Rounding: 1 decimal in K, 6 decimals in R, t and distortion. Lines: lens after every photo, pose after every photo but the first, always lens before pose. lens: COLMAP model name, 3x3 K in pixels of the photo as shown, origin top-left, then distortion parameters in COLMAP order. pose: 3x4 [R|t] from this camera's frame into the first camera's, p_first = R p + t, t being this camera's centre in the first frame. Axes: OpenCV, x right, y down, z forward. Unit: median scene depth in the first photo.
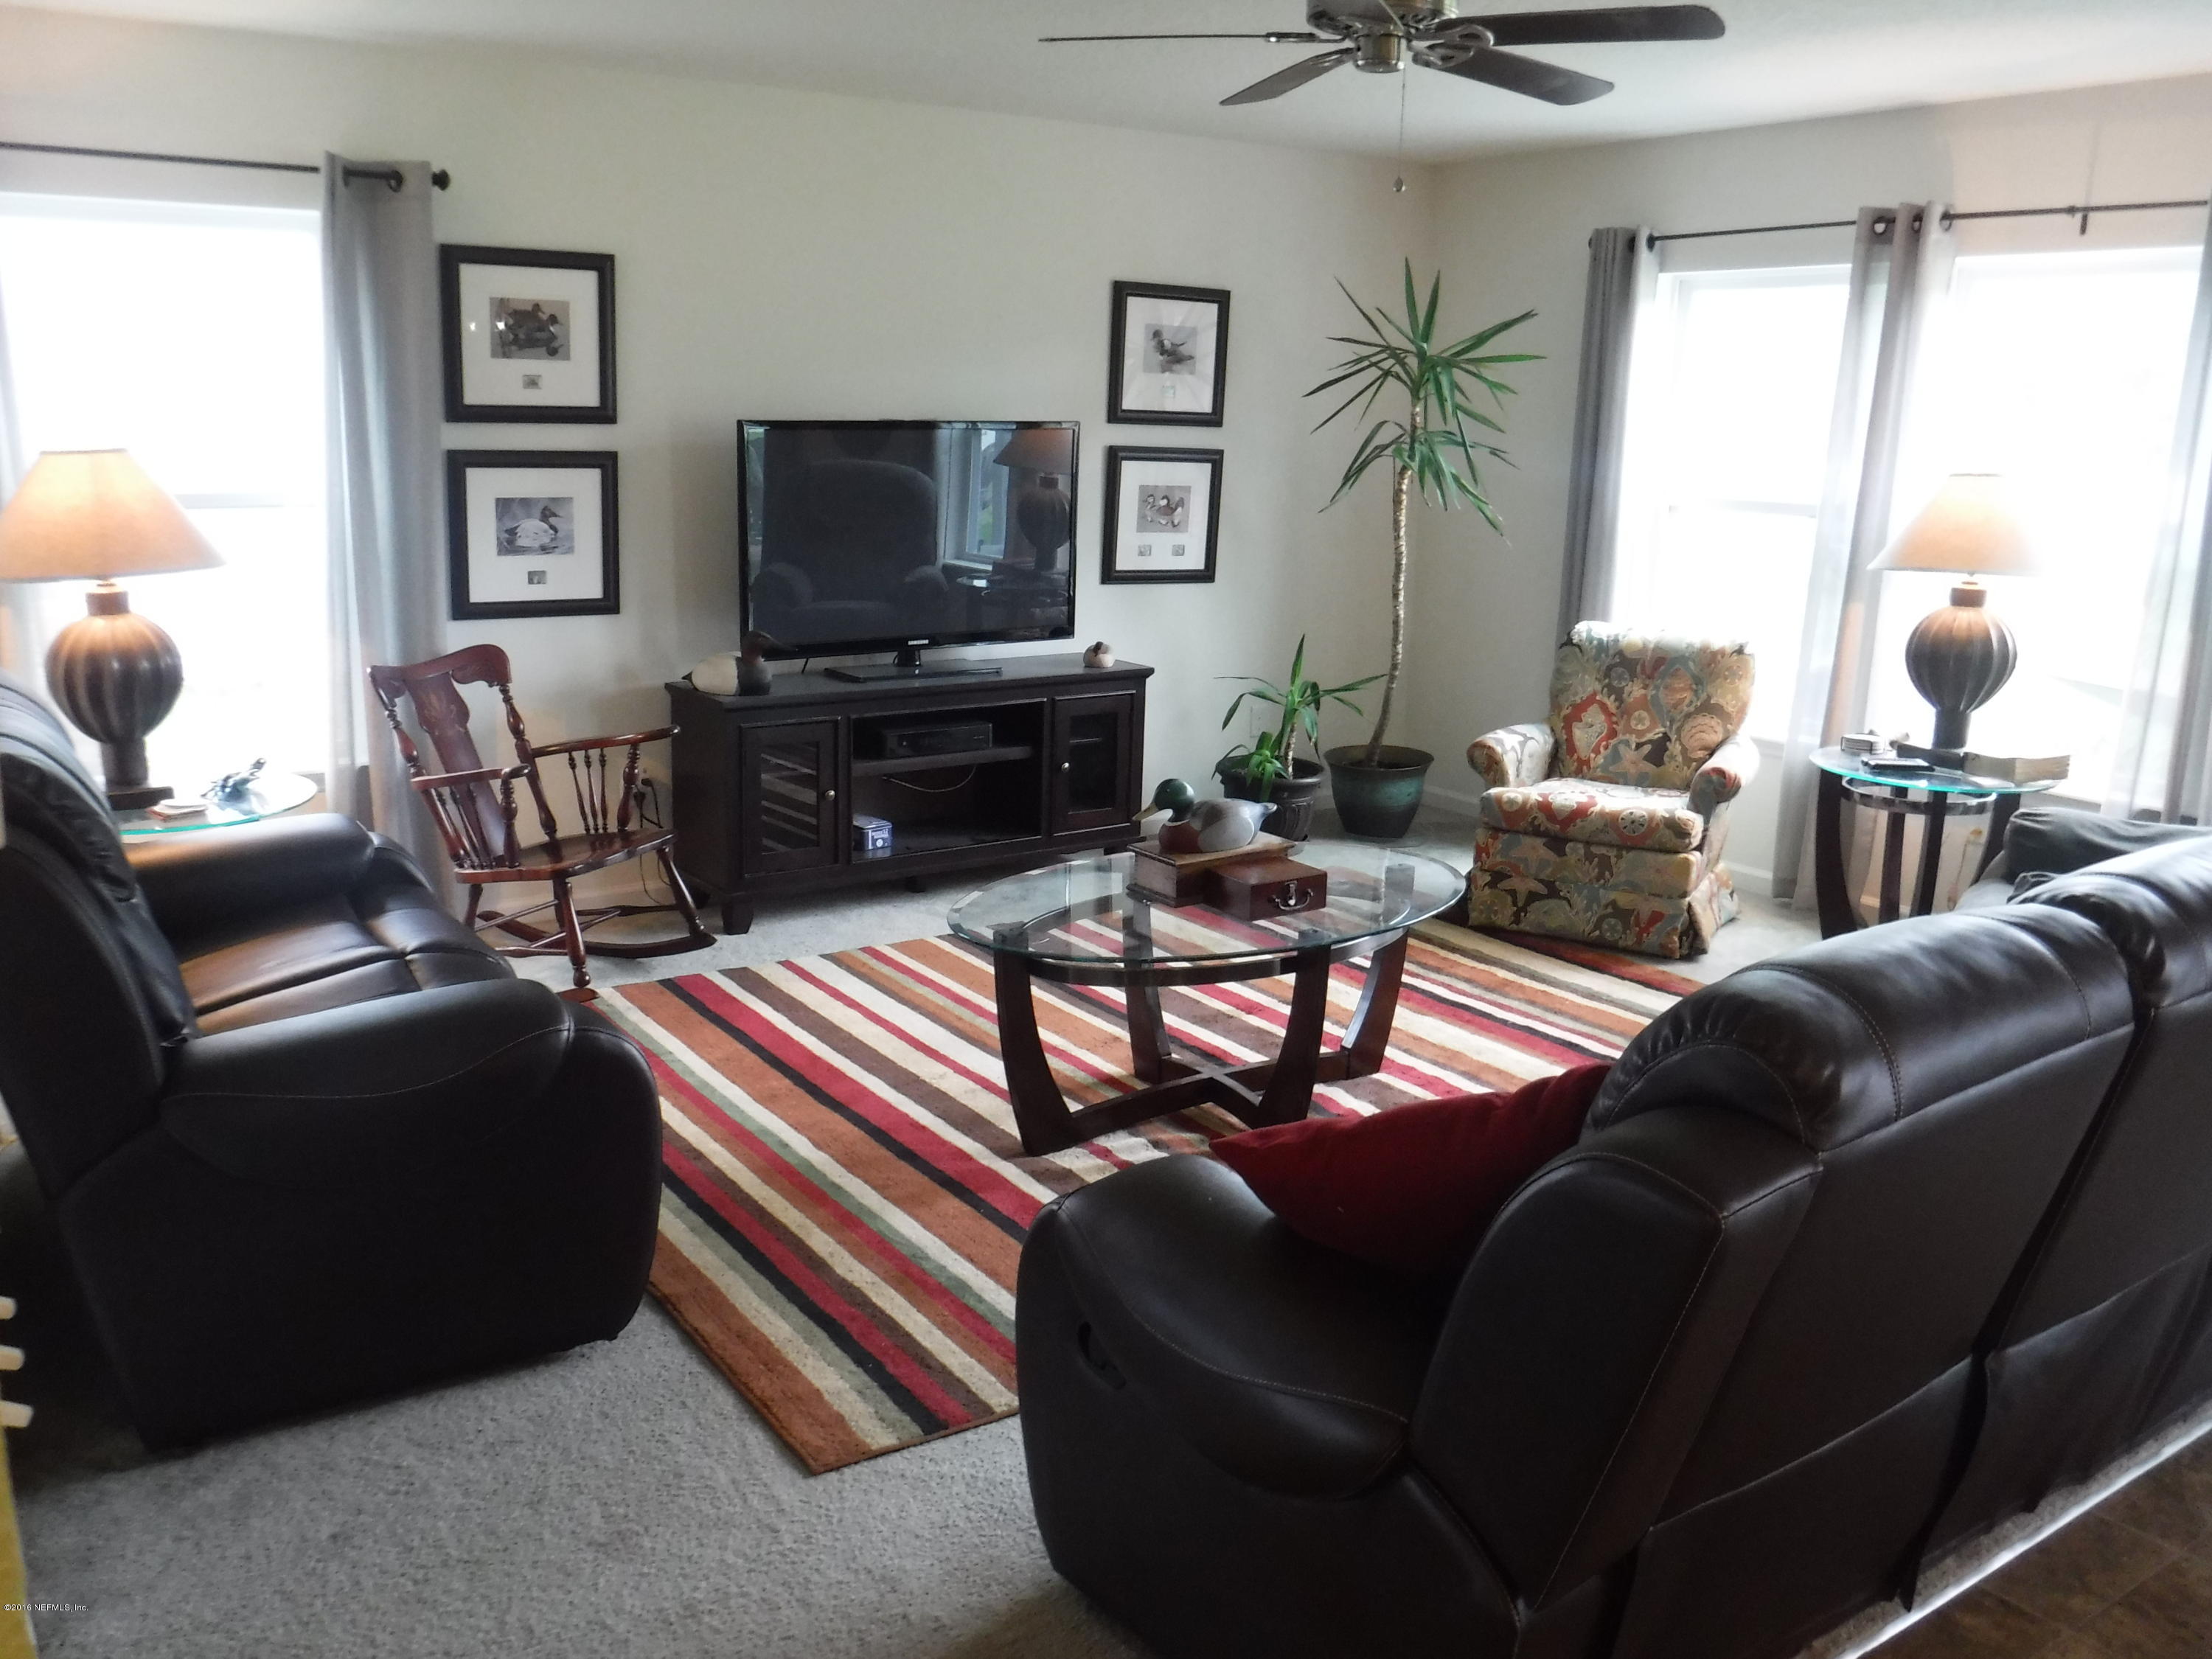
lens RADIAL K [[1839.7, 0, 1104.9], [0, 1839.7, 818.9], [0, 0, 1]] dist [-0.061638, 0.030458]
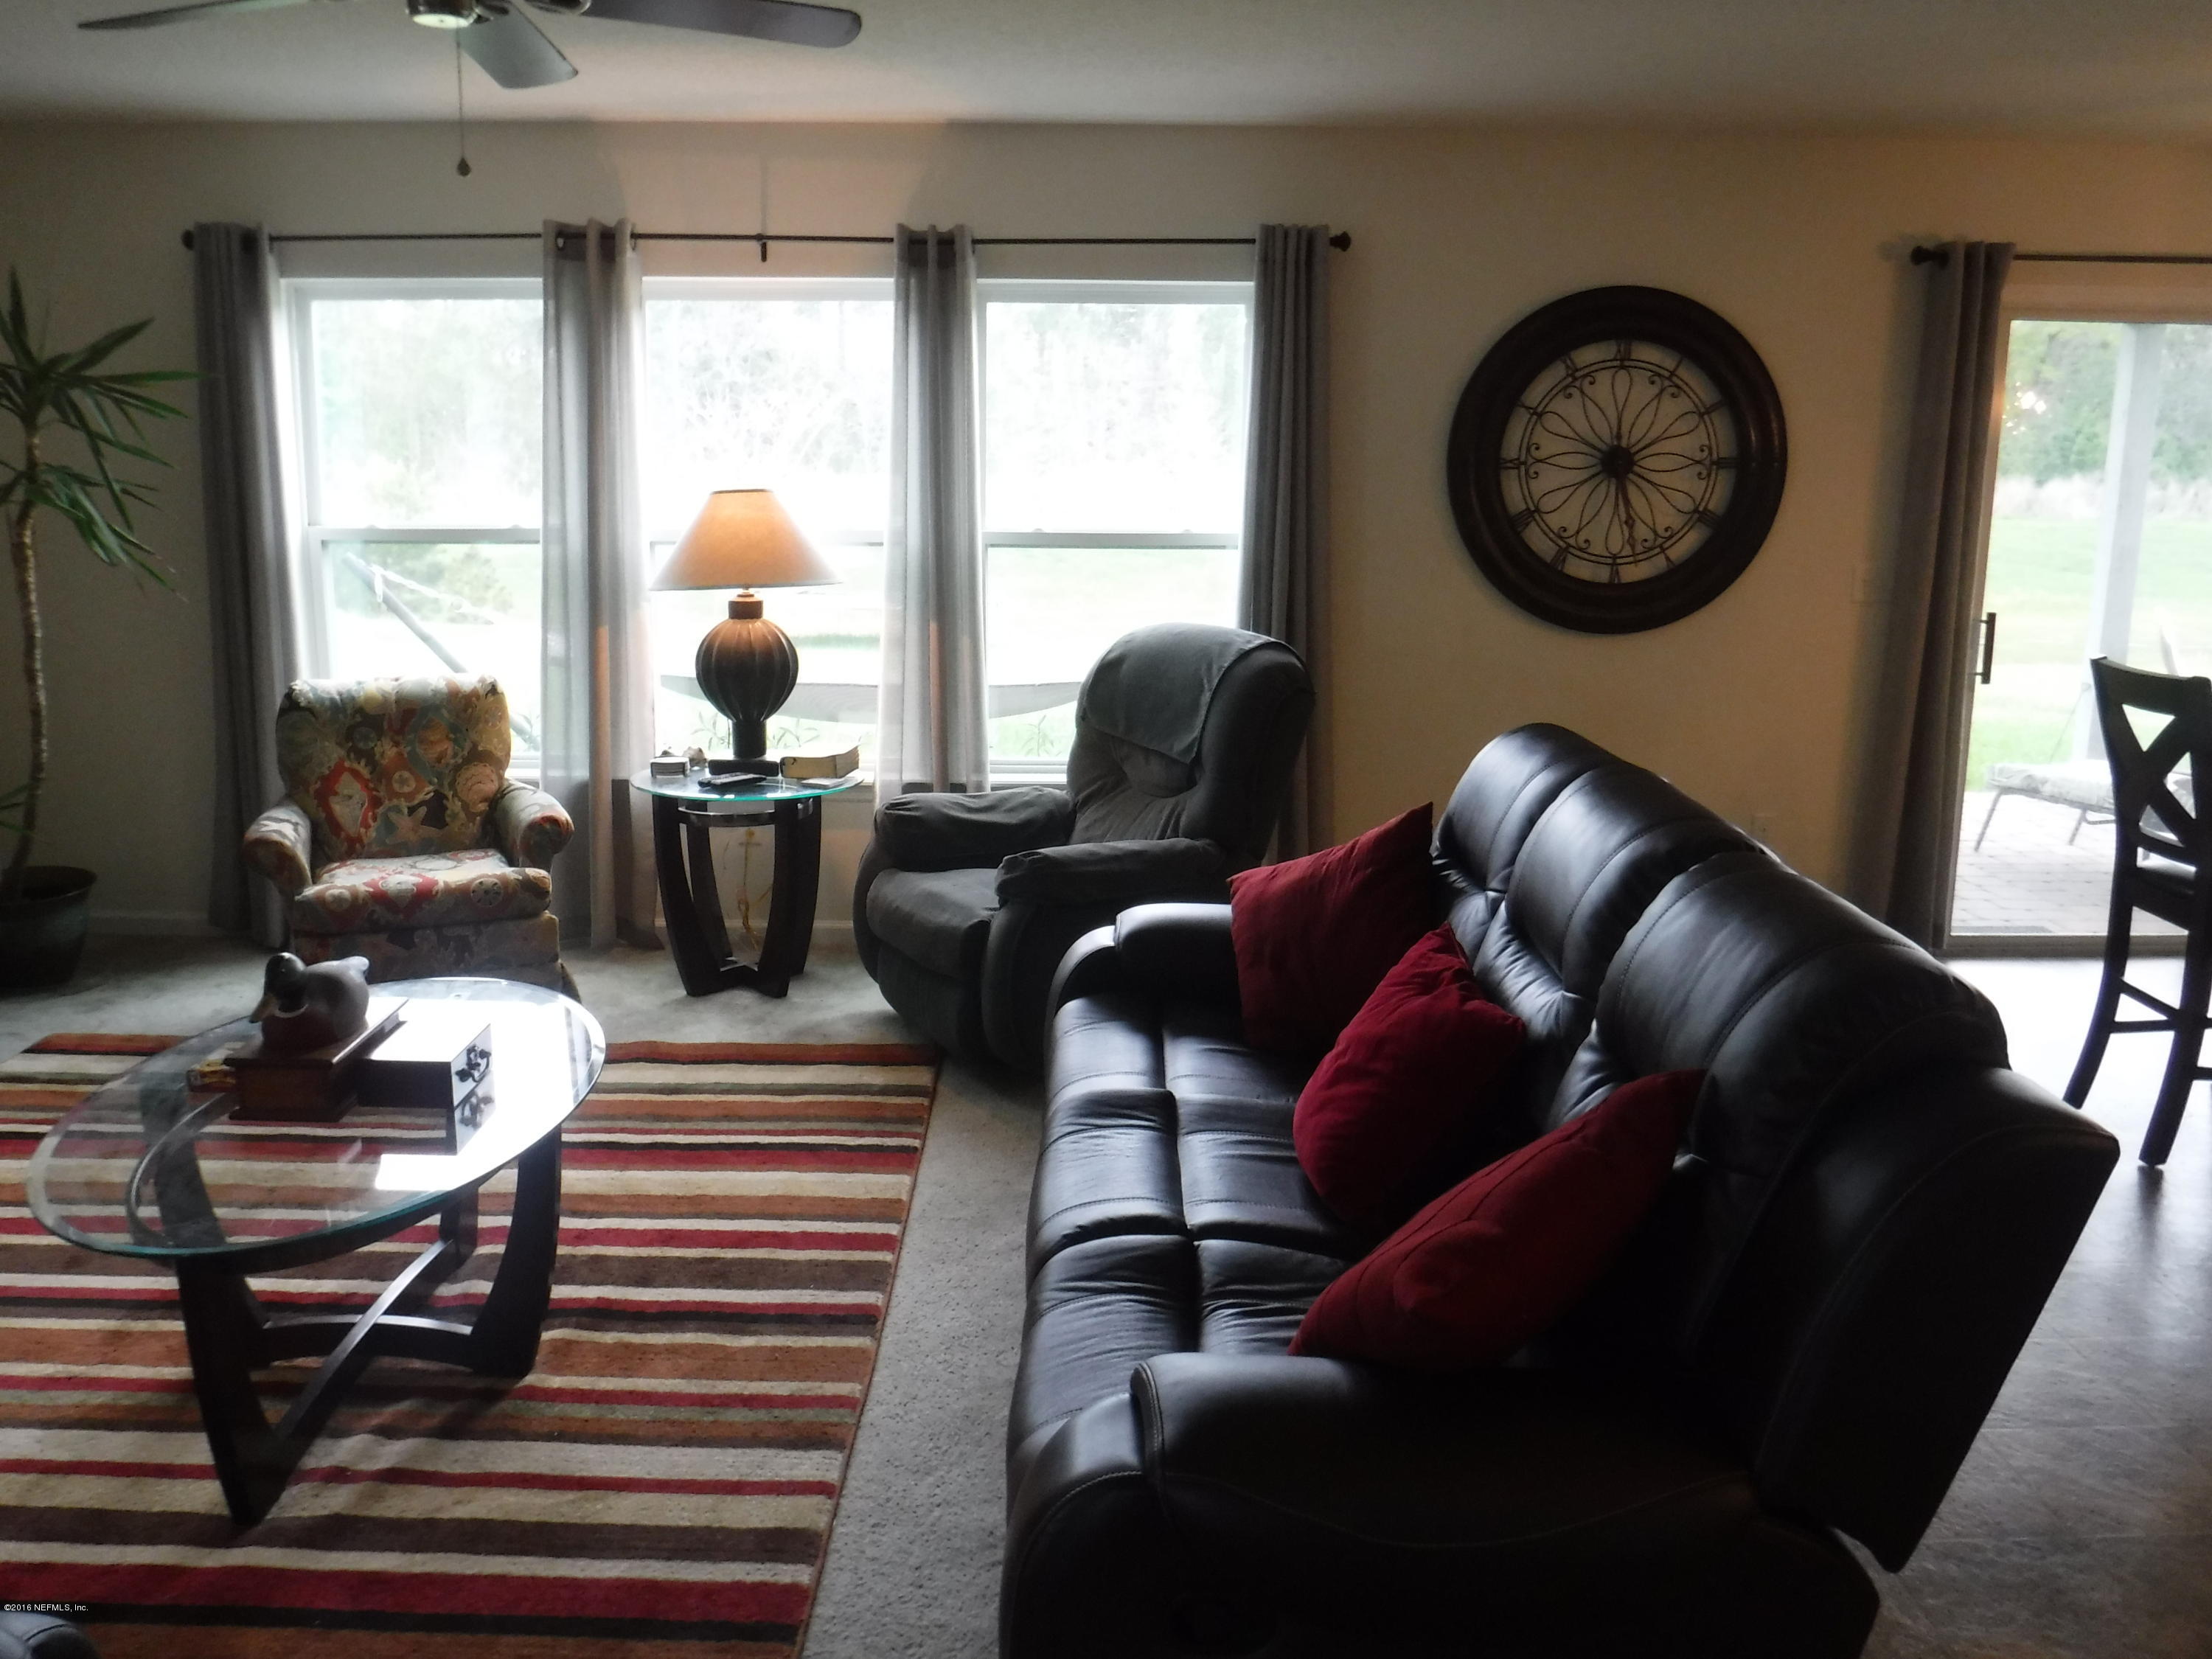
lens RADIAL K [[1839.7, 0, 1094.4], [0, 1839.7, 833.2], [0, 0, 1]] dist [-0.061638, 0.030458]
pose [[0.574327, -0.180753, 0.798422, -0.230008], [0.181044, 0.979214, 0.091452, -0.050013], [-0.798356, 0.092026, 0.595113, 0.205268]]
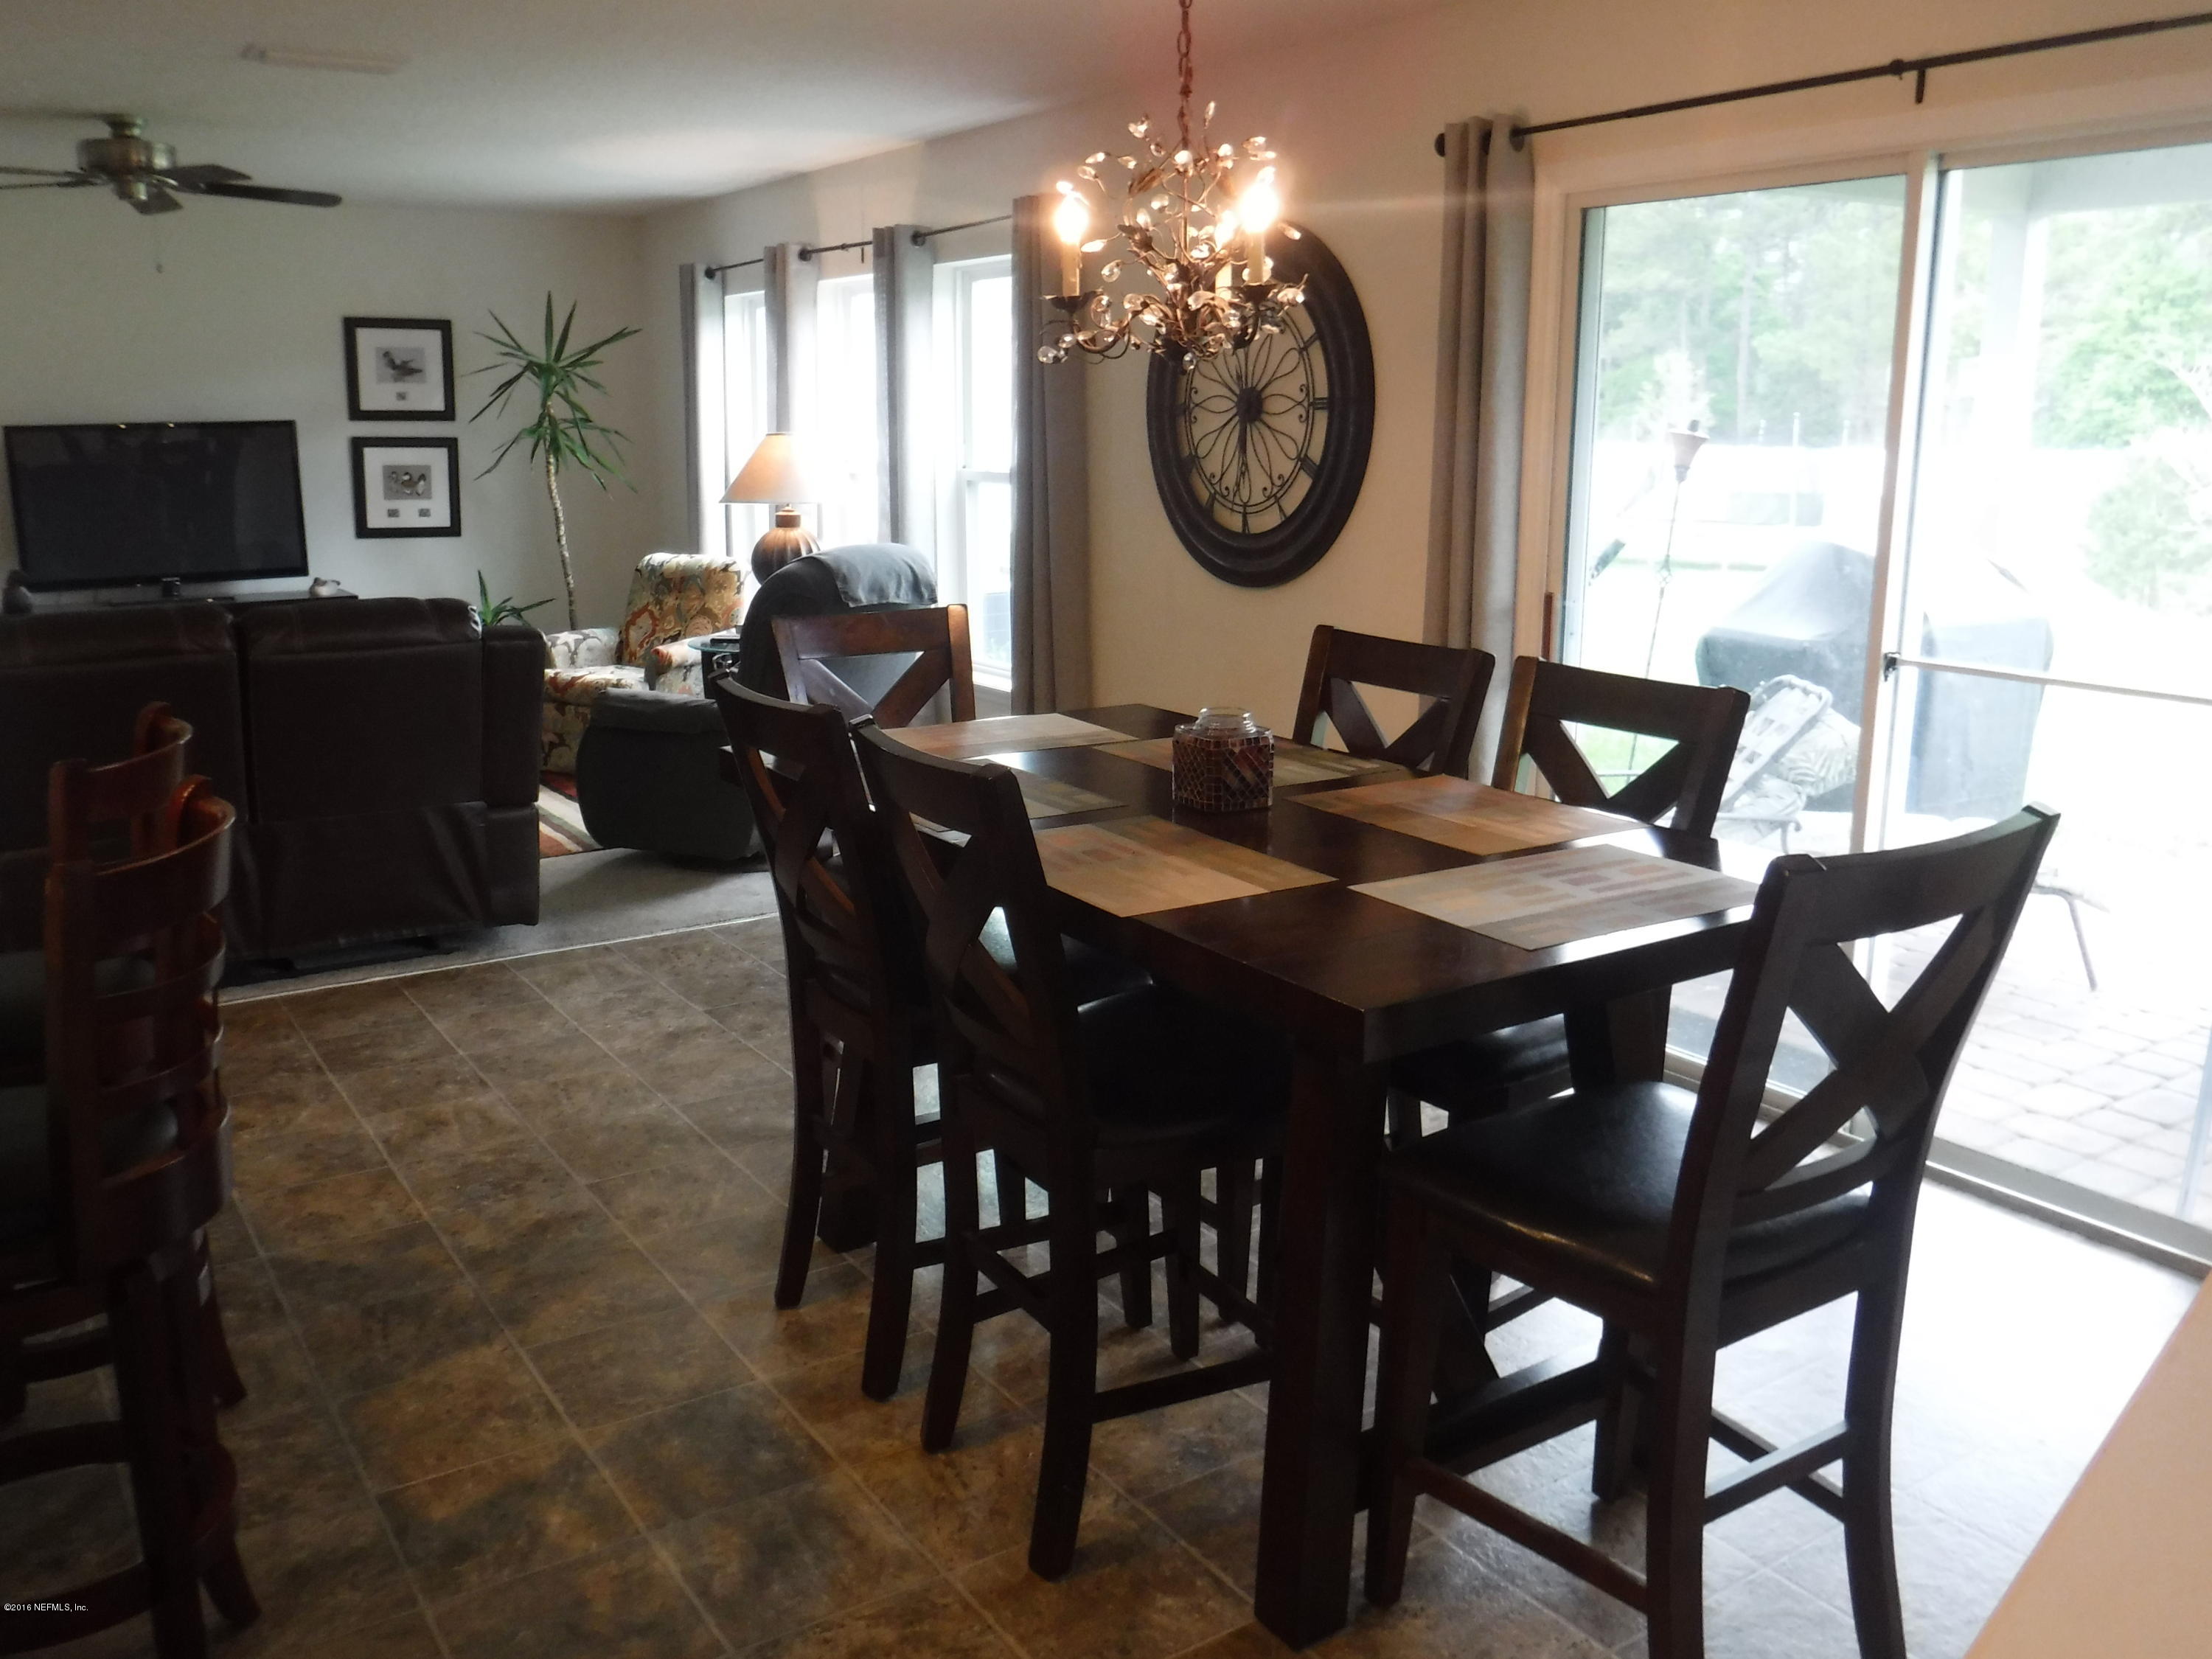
lens RADIAL K [[1839.7, 0, 1099.4], [0, 1839.7, 830.4], [0, 0, 1]] dist [-0.061638, 0.030458]
pose [[0.998827, -0.013378, -0.046526, 0.683425], [0.013674, 0.999888, 0.006048, 0.100047], [0.046440, -0.006677, 0.998899, -0.370968]]
